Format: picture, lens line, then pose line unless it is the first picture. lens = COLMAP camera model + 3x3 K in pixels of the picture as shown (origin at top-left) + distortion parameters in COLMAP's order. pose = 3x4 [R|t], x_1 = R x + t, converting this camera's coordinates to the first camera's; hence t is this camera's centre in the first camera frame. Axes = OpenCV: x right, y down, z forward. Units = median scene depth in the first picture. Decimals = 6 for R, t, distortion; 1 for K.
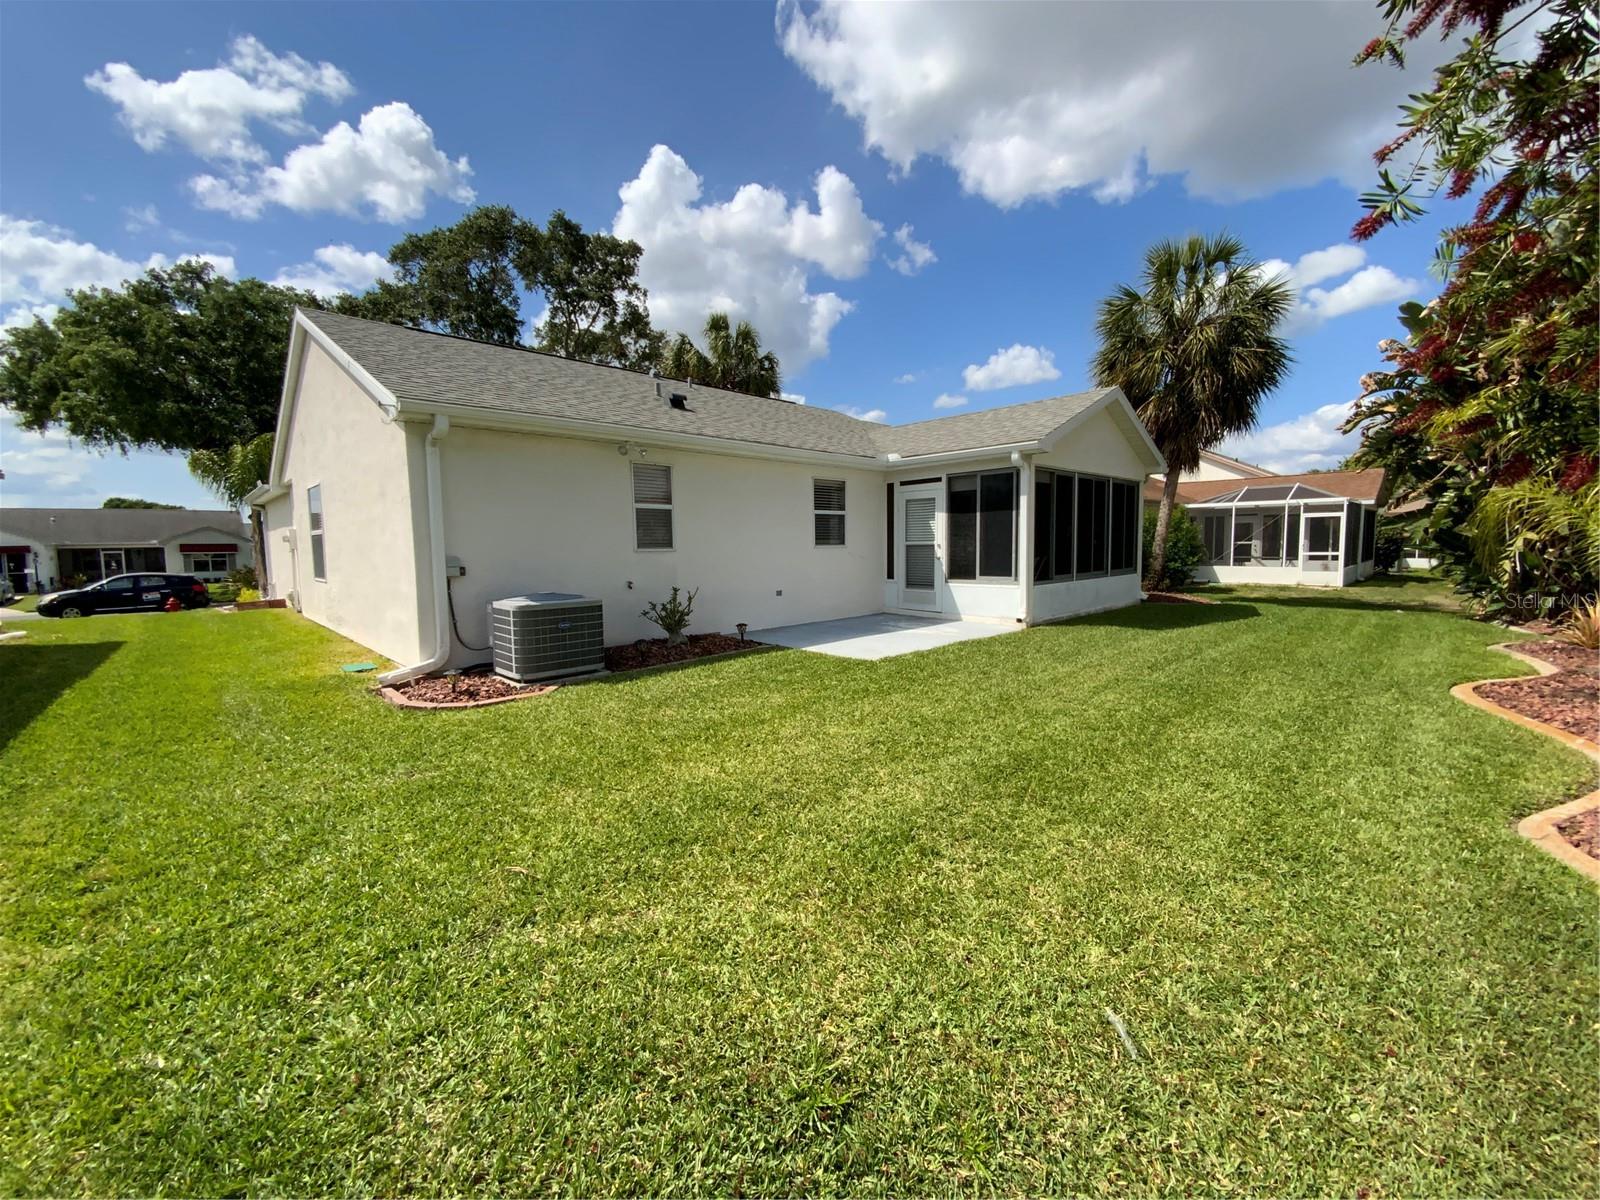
lens RADIAL K [[650.6, 0, 799.2], [0, 650.6, 599.6], [0, 0, 1]] dist [0.025910, -0.021208]
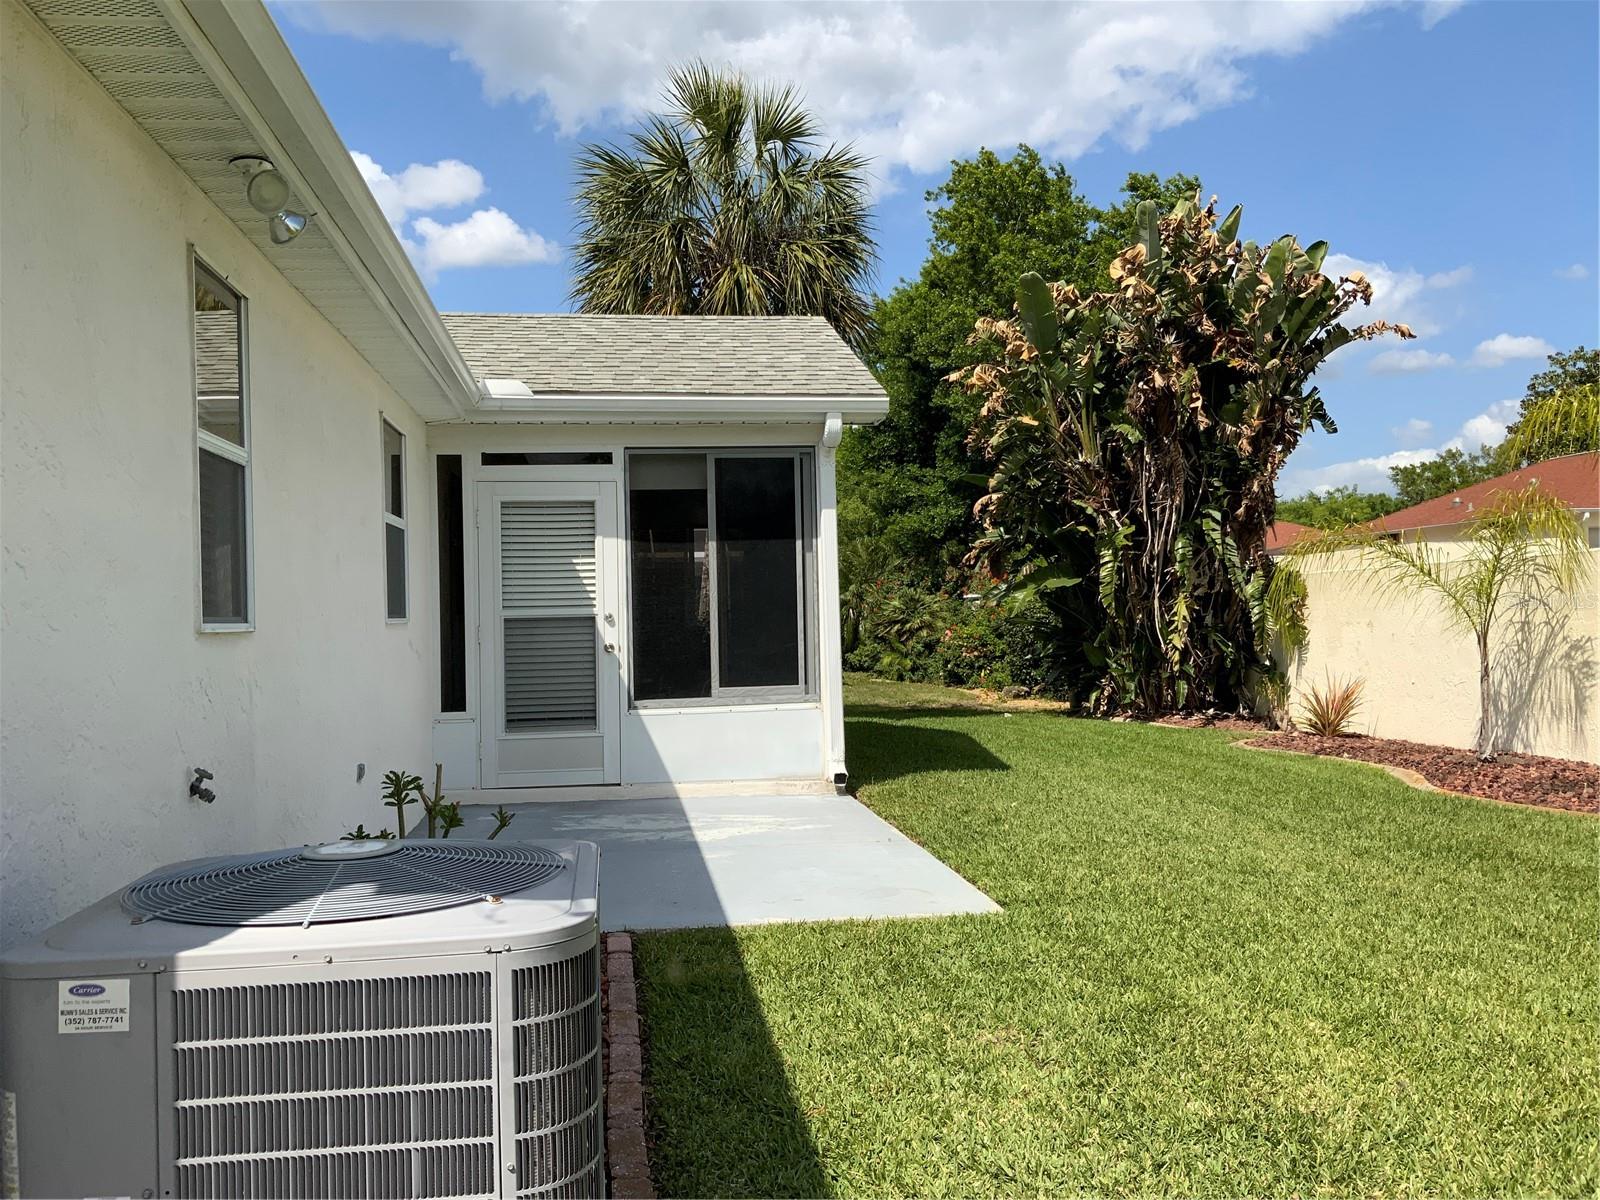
lens RADIAL K [[1332.8, 0, 801.3], [0, 1332.8, 590.4], [0, 0, 1]] dist [0.066438, -0.162133]
pose [[0.577598, 0.012829, 0.816221, -0.392435], [0.084688, 0.993540, -0.075546, -0.027452], [-0.811917, 0.112759, 0.572780, 0.426252]]
